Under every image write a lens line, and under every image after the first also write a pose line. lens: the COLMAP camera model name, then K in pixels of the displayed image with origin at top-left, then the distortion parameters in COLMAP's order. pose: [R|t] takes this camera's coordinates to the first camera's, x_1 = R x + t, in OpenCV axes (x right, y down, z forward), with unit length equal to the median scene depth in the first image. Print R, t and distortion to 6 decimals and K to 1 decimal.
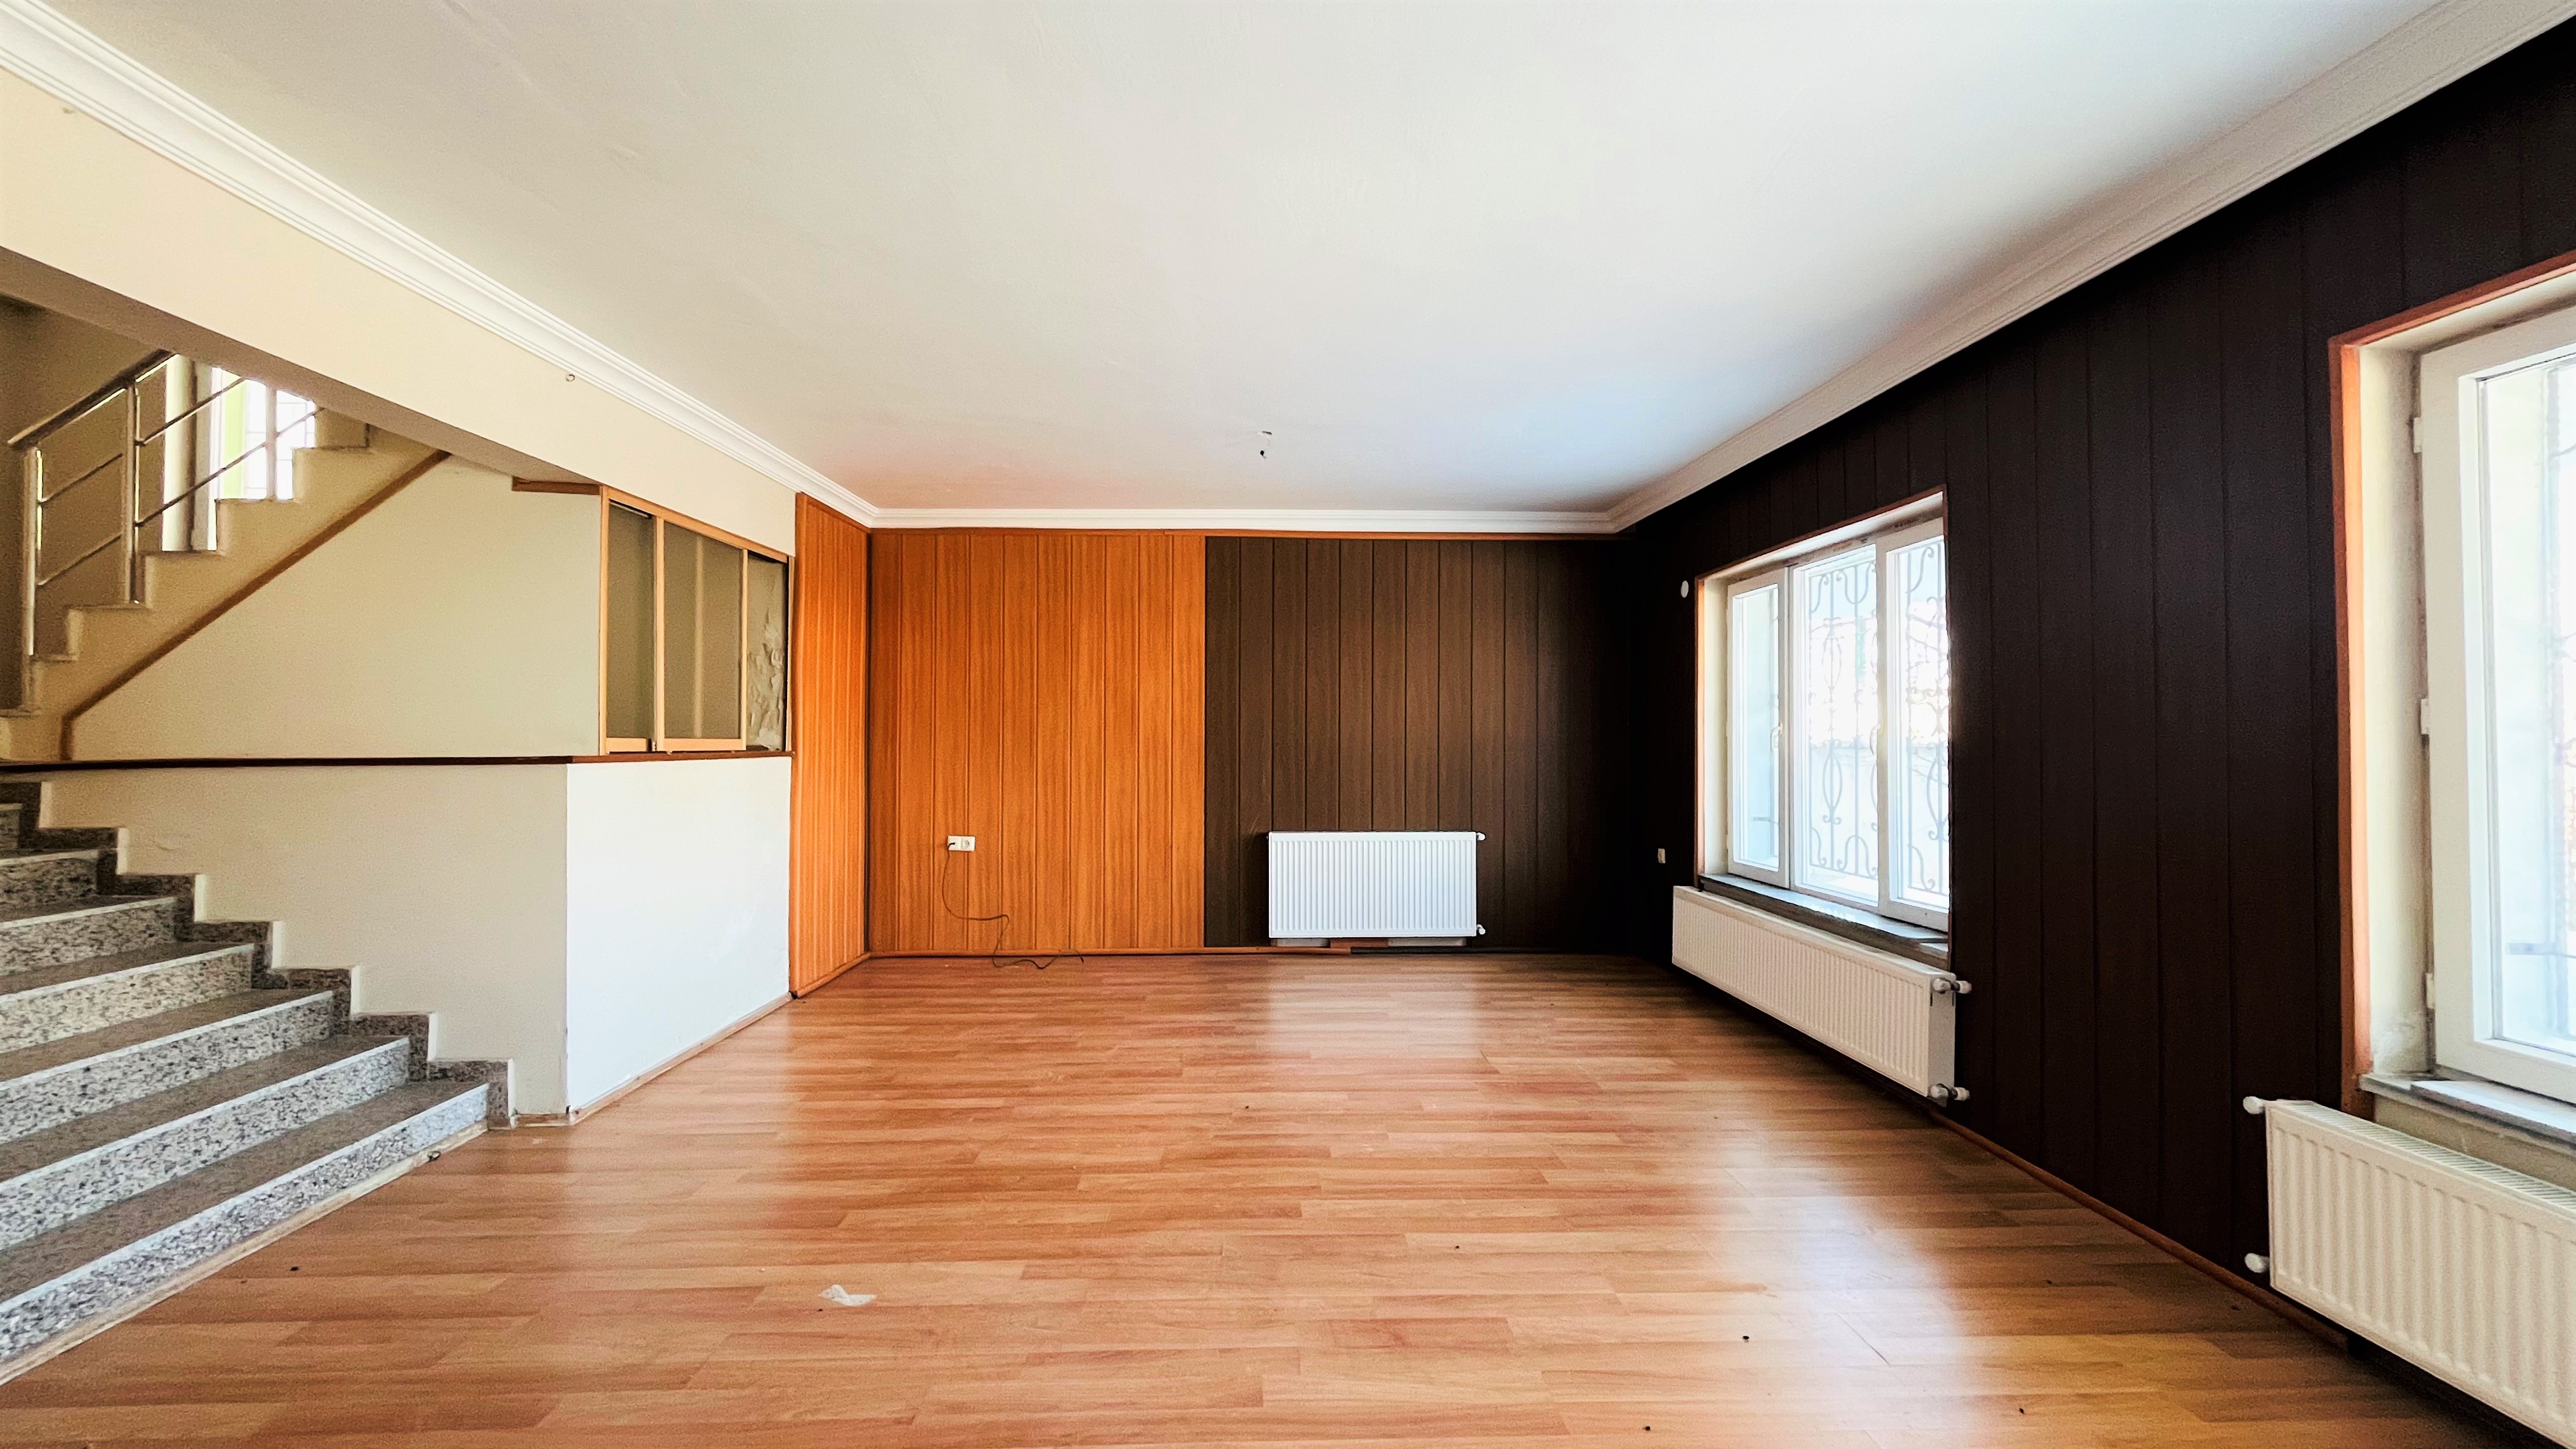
lens RADIAL K [[1043.9, 0, 1287.4], [0, 1043.9, 725.0], [0, 0, 1]] dist [0.003406, 0.000312]
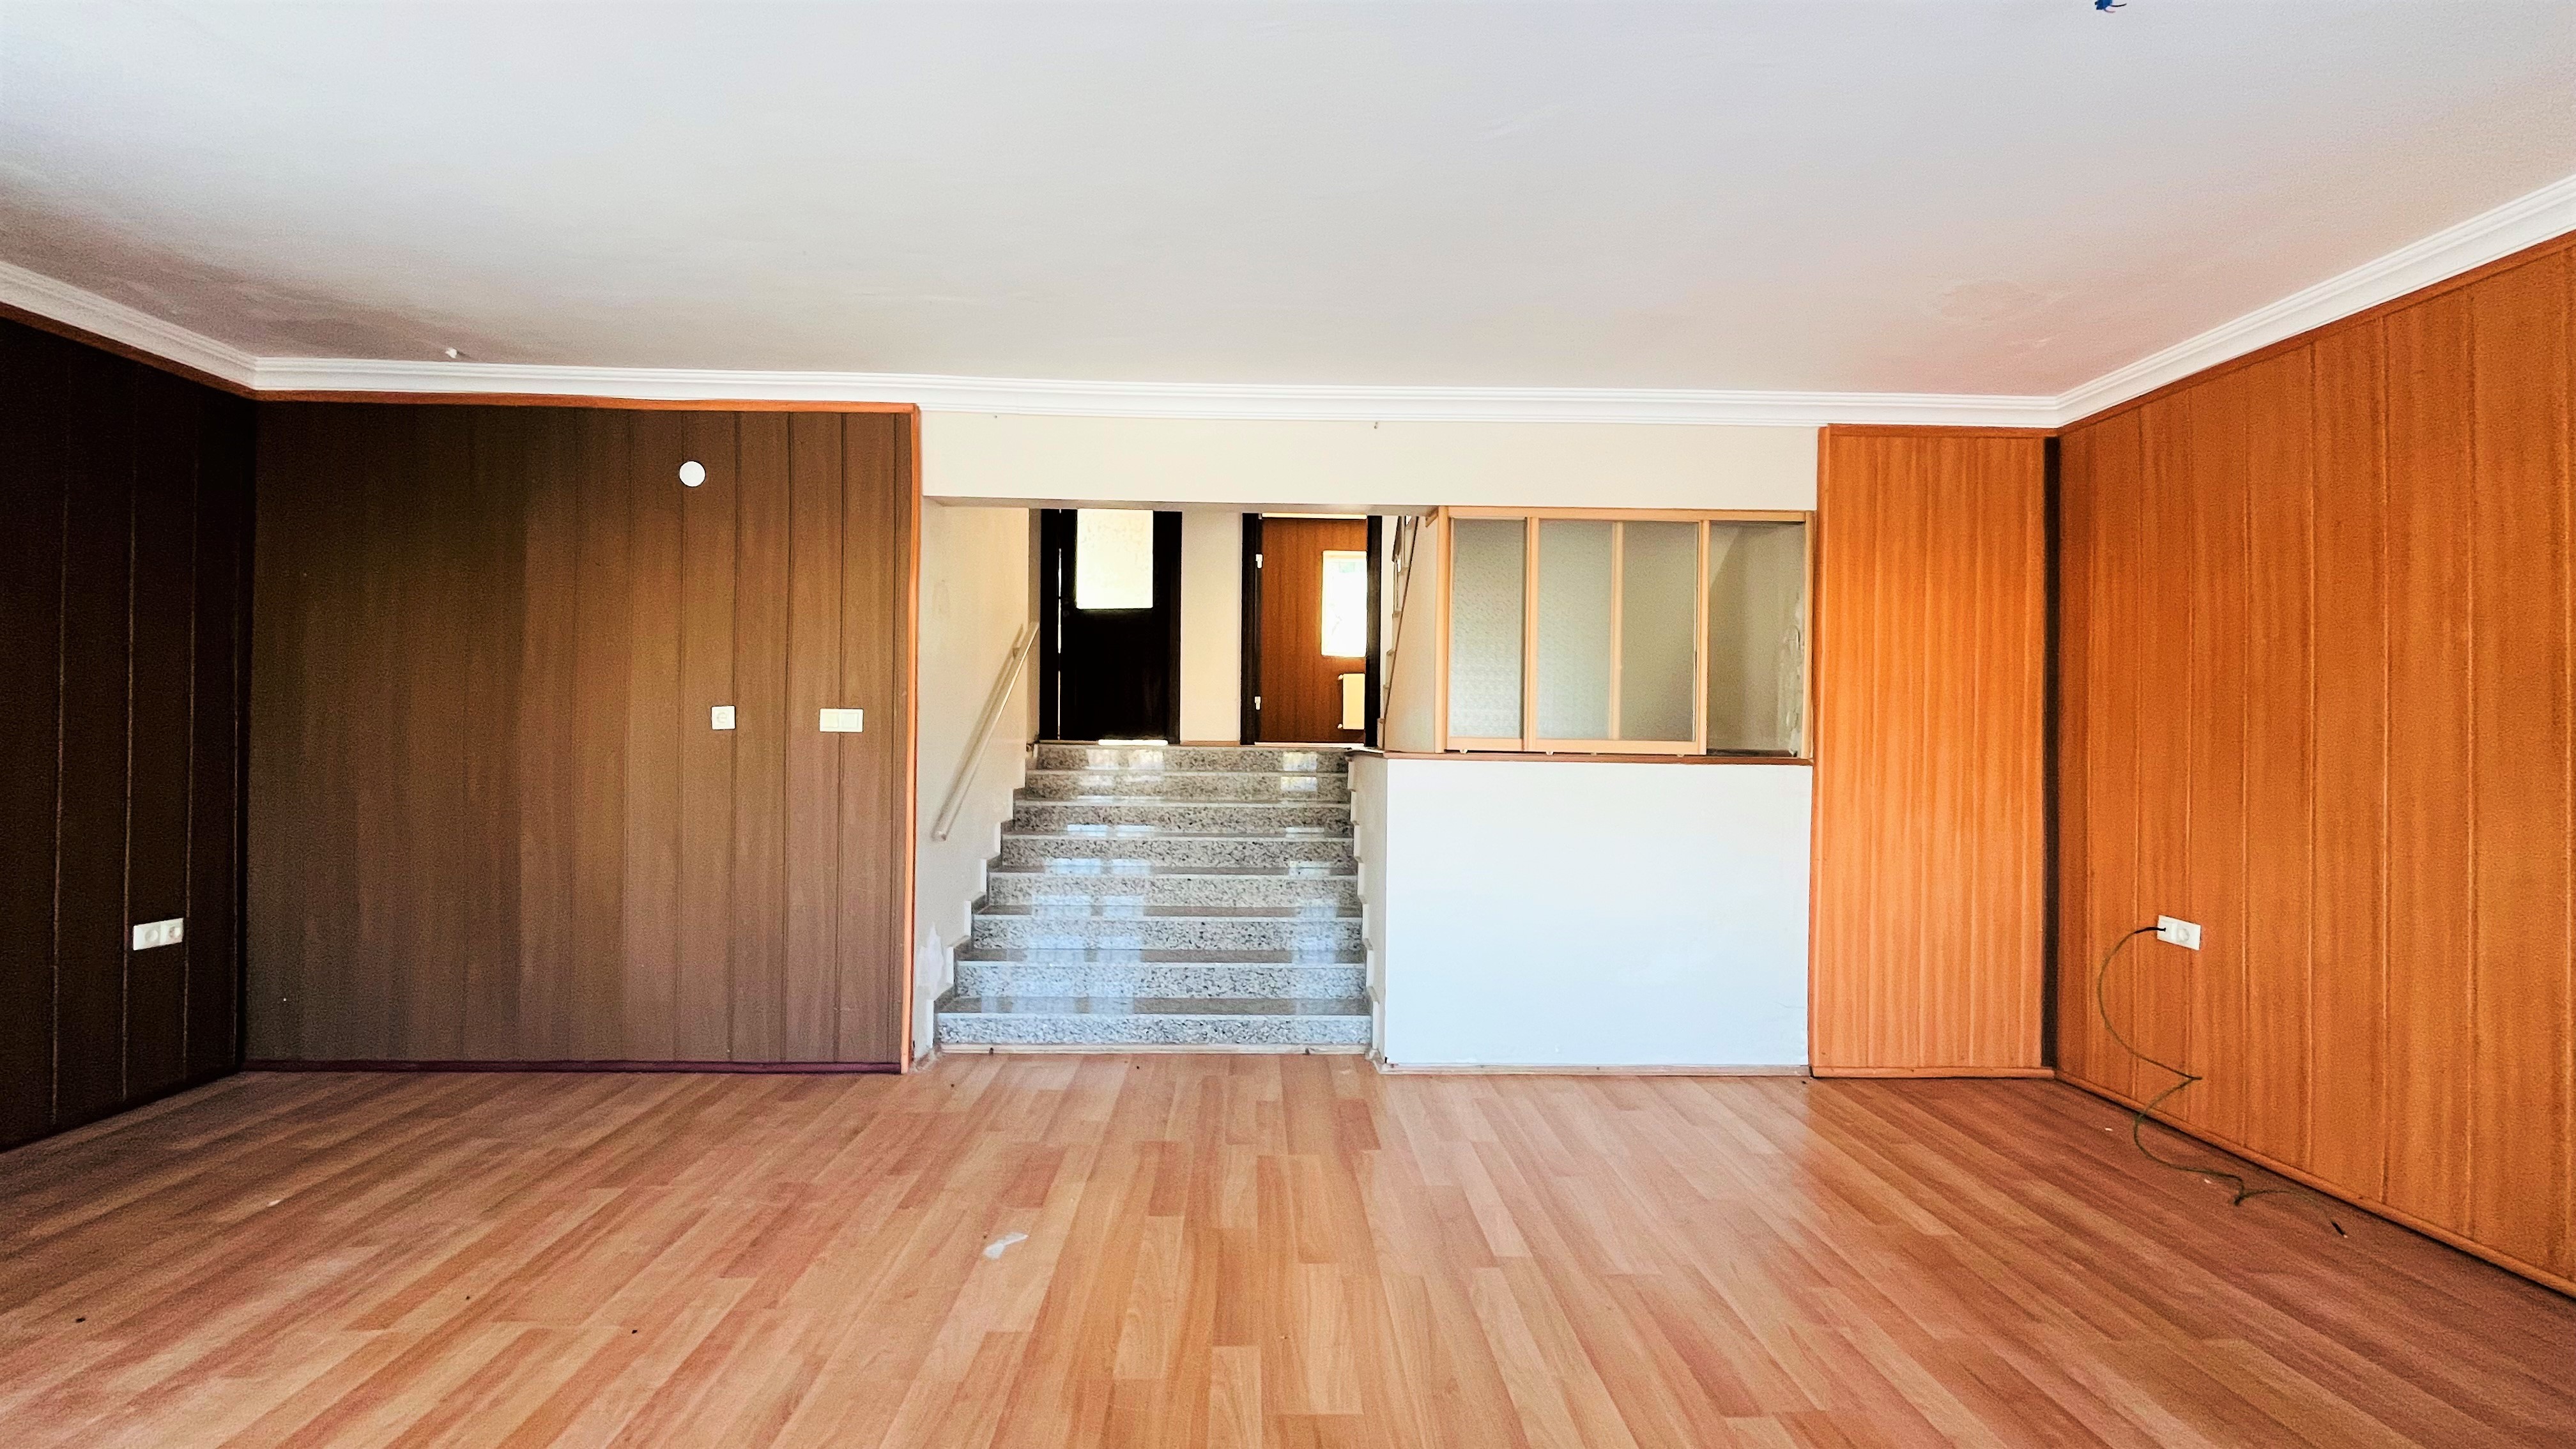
lens RADIAL K [[1043.9, 0, 1285.3], [0, 1043.9, 720.8], [0, 0, 1]] dist [0.003406, 0.000312]
pose [[-0.011418, -0.011464, -0.999869, 0.350039], [-0.000766, 0.999934, -0.011456, 0.006259], [0.999935, 0.000635, -0.011426, 0.678722]]
